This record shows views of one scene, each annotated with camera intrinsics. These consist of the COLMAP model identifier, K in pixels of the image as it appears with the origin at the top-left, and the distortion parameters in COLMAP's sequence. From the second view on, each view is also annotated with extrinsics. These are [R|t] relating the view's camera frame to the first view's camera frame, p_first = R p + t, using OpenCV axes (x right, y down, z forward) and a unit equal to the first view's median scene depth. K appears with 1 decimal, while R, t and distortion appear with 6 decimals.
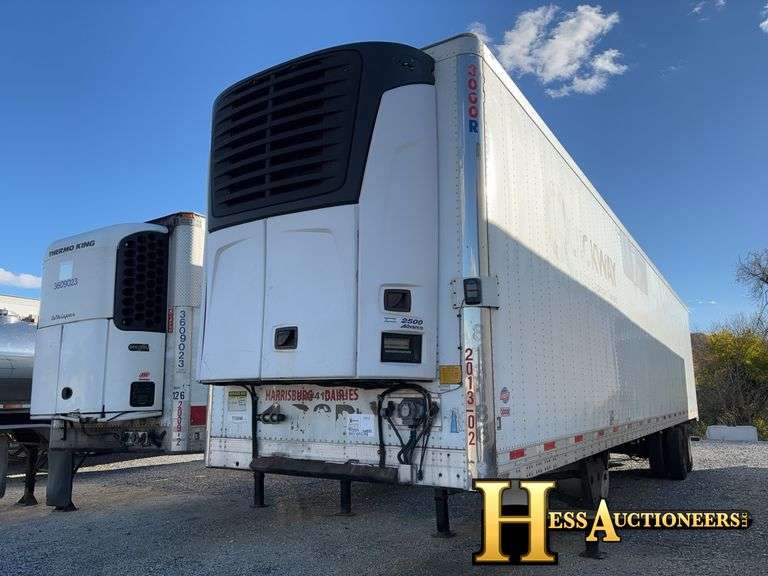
lens RADIAL K [[593.6, 0, 386.7], [0, 593.6, 288.3], [0, 0, 1]] dist [0.034844, -0.015223]
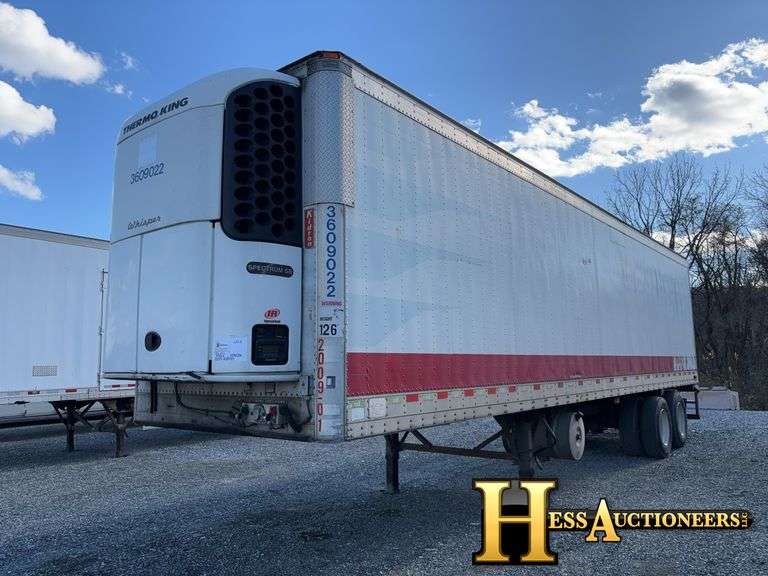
lens RADIAL K [[593.6, 0, 389.6], [0, 593.6, 282.6], [0, 0, 1]] dist [0.034844, -0.015223]
pose [[0.992934, -0.002748, -0.118634, -0.213101], [0.008430, 0.998839, 0.047420, 0.085409], [0.118366, -0.048085, 0.991805, 0.411720]]
